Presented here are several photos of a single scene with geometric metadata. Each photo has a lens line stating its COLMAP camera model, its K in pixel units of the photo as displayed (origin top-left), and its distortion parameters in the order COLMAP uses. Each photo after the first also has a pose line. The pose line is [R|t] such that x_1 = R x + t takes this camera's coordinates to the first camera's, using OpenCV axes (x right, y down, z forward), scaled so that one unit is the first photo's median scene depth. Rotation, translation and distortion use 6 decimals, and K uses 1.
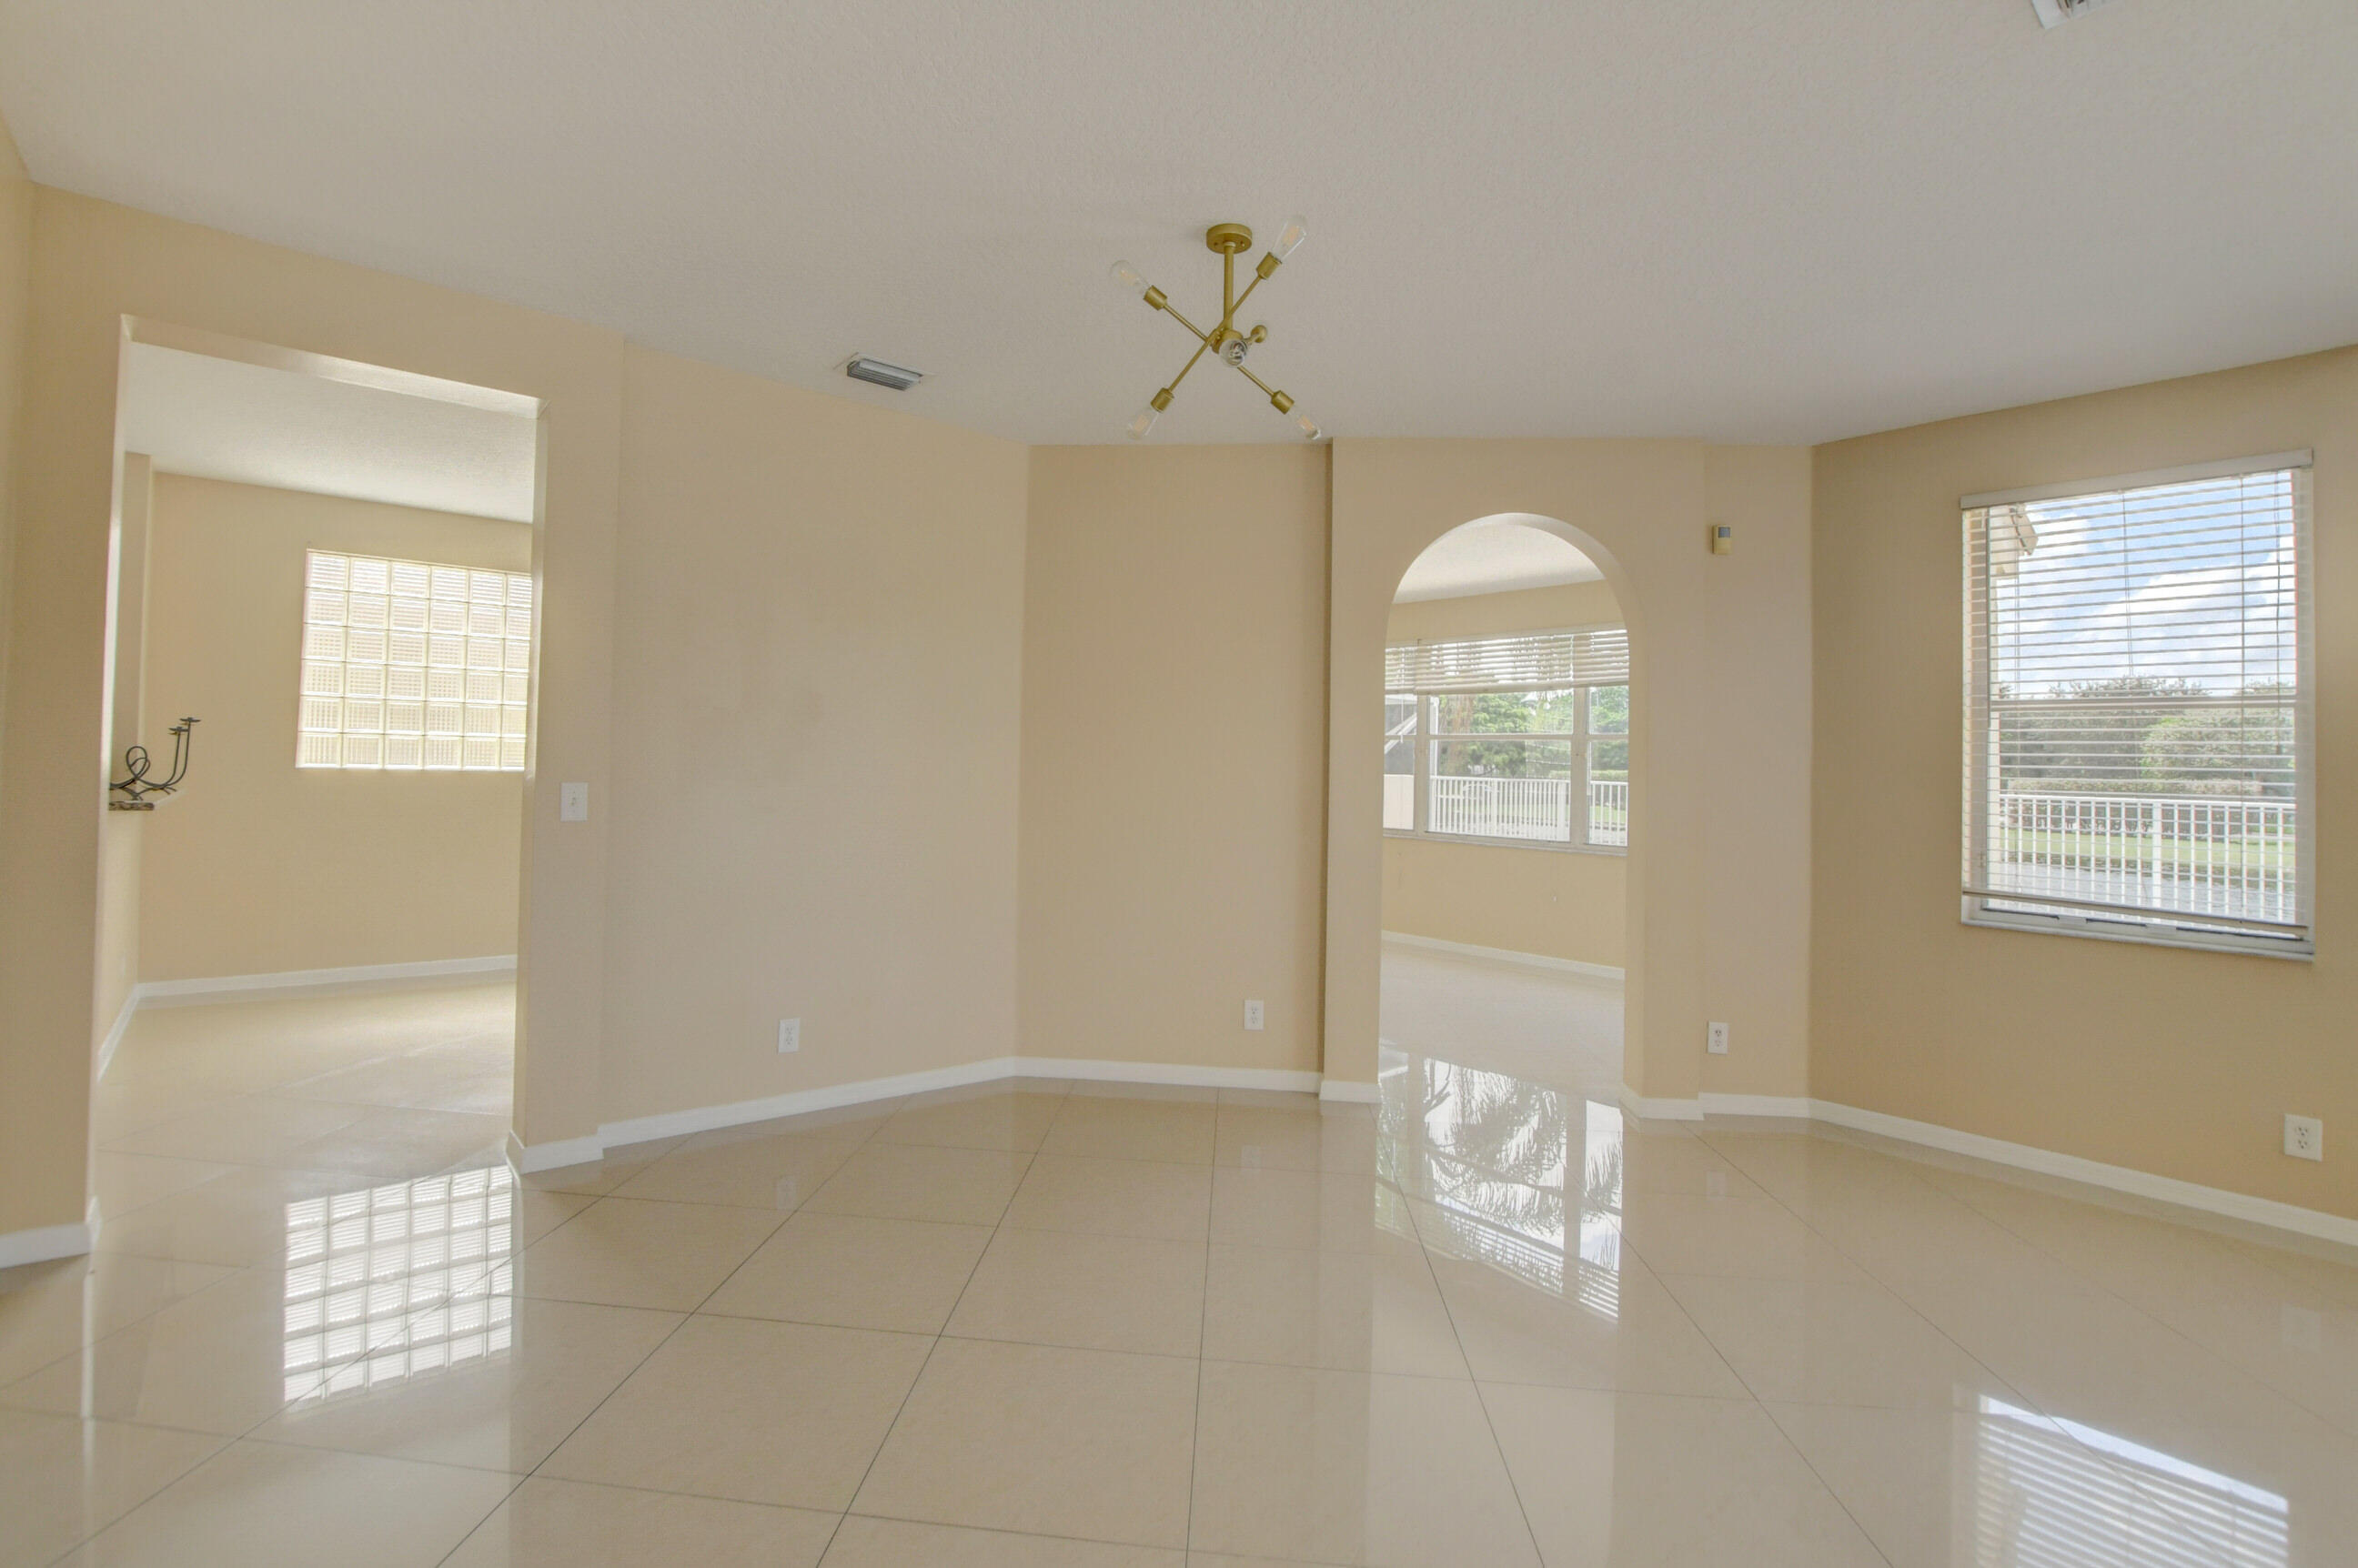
lens RADIAL K [[1038.0, 0, 1143.4], [0, 1038.0, 786.7], [0, 0, 1]] dist [-0.023032, -0.000095]
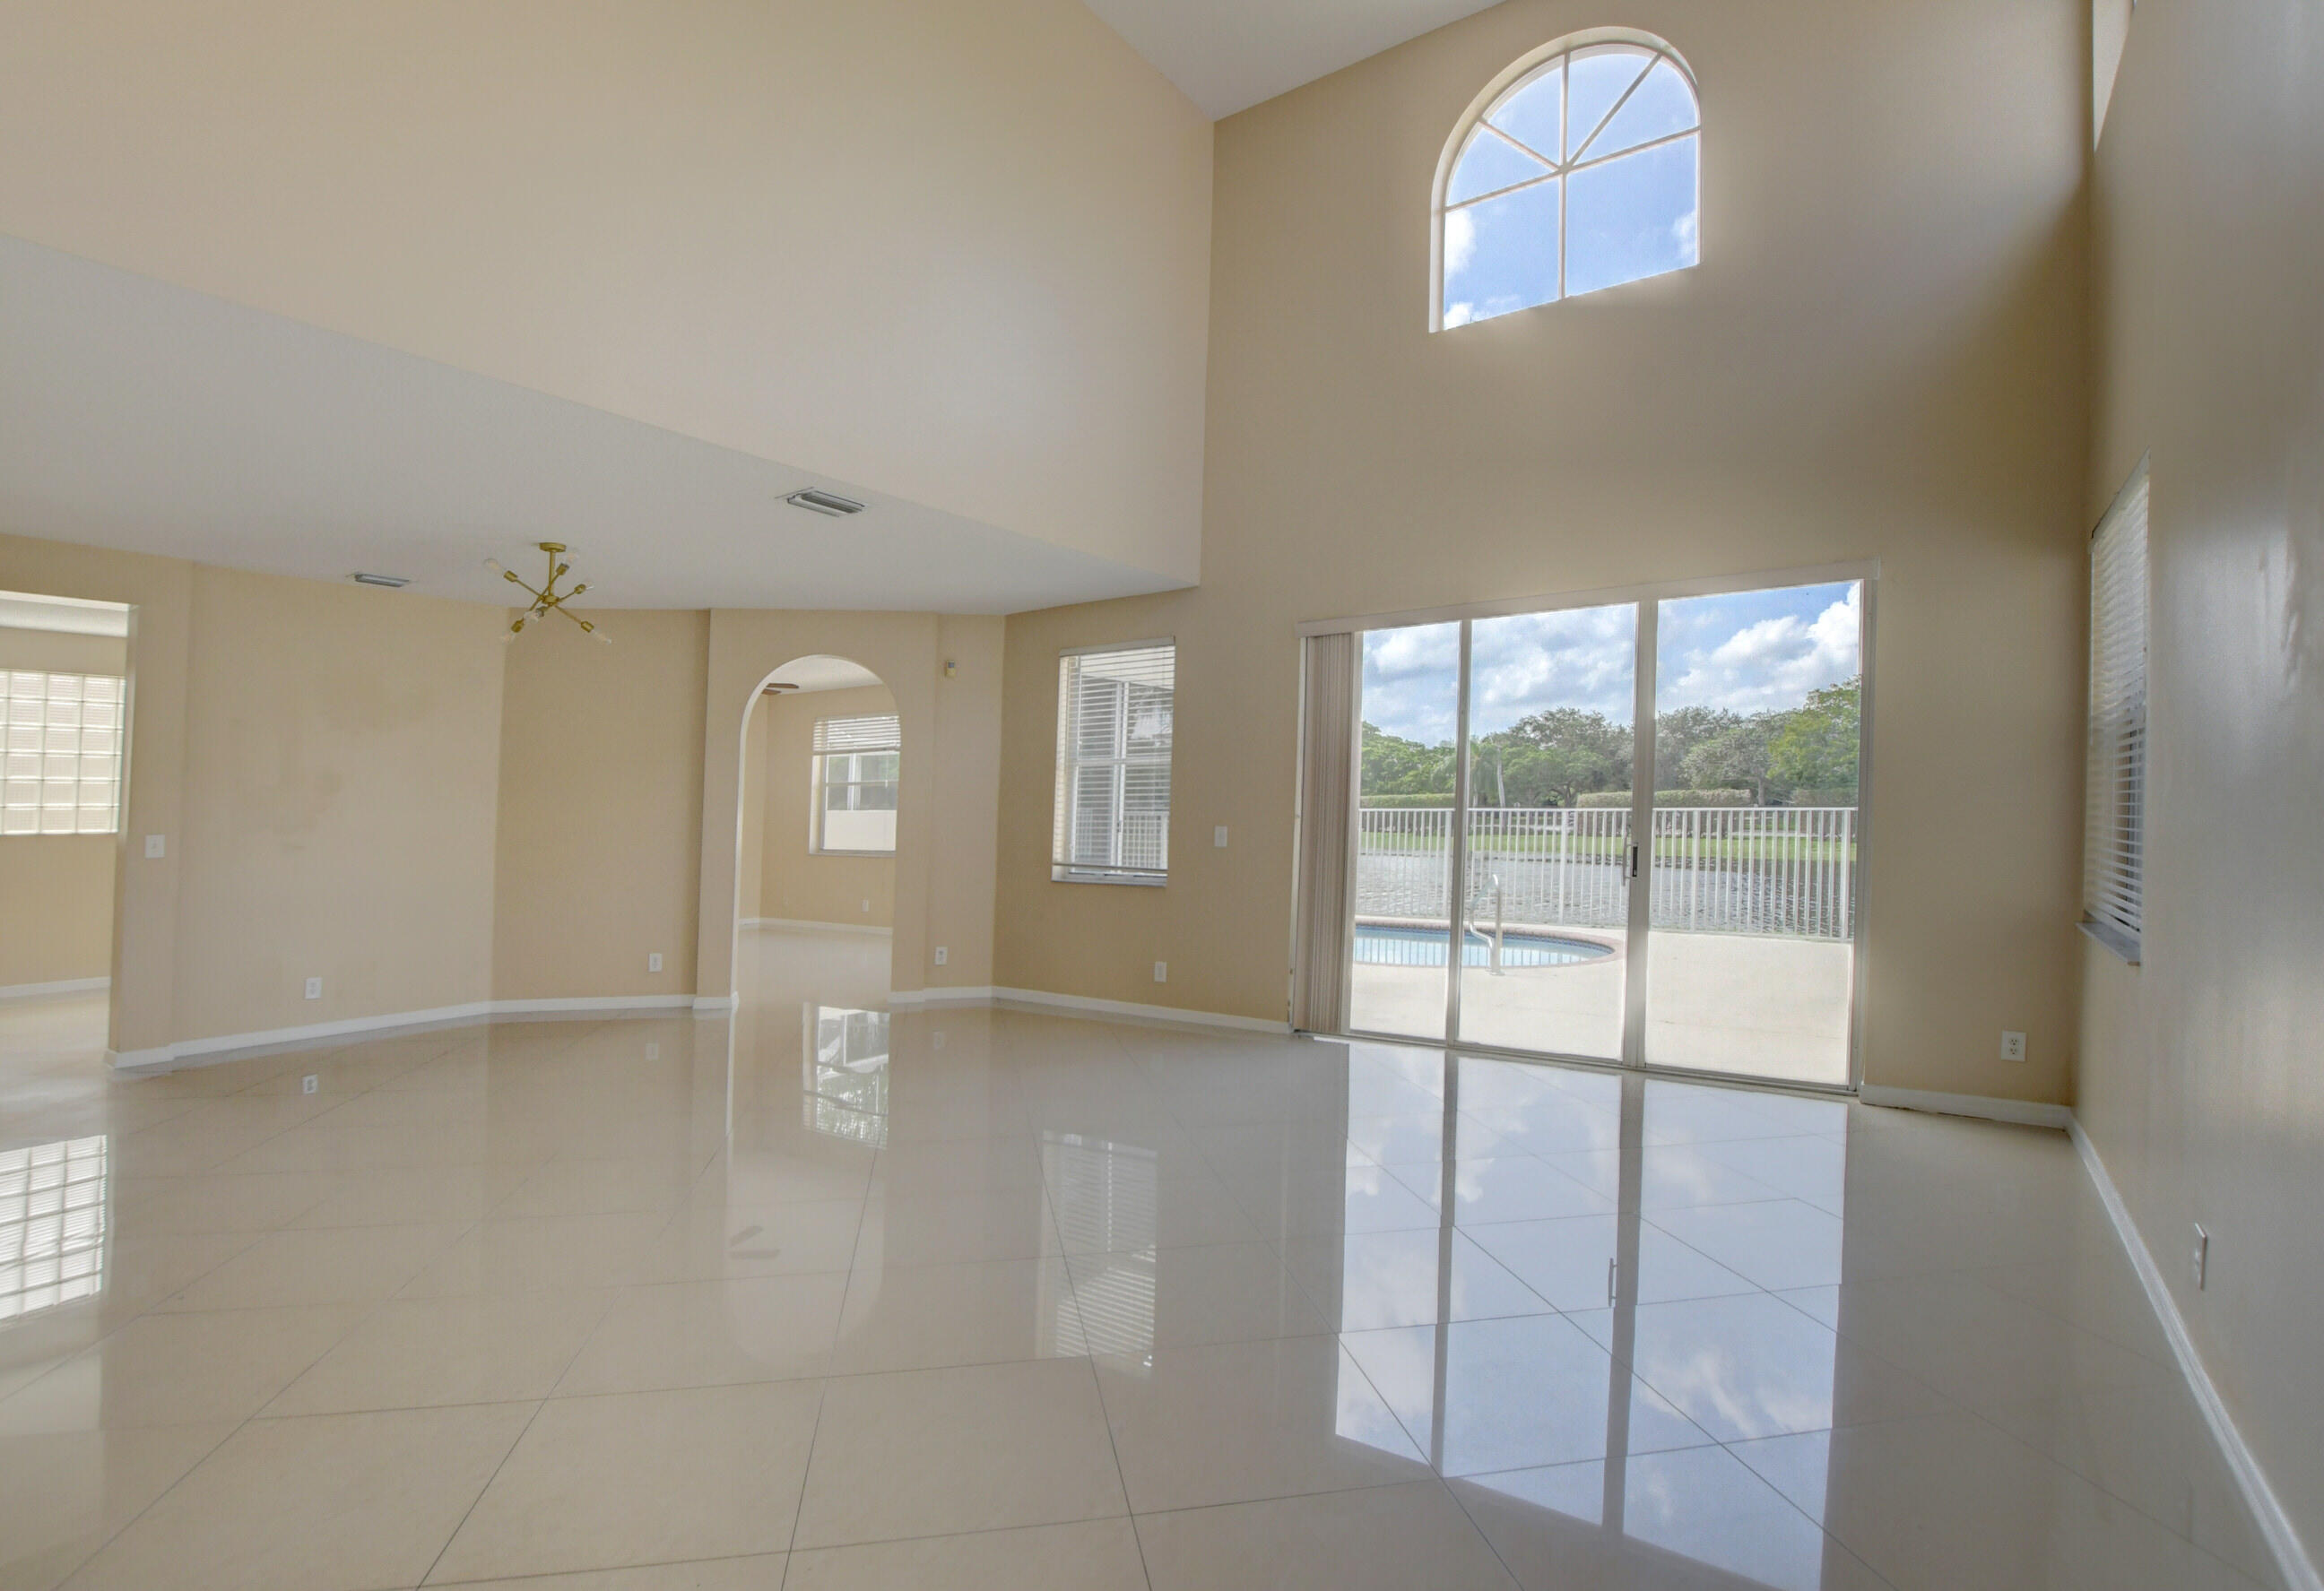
lens RADIAL K [[1063.5, 0, 1168.9], [0, 1063.5, 773.9], [0, 0, 1]] dist [0.001990, -0.025354]
pose [[0.962934, -0.027144, 0.268368, 0.442500], [0.040149, 0.998264, -0.043089, 0.028448], [-0.266732, 0.052267, 0.962352, -0.833444]]
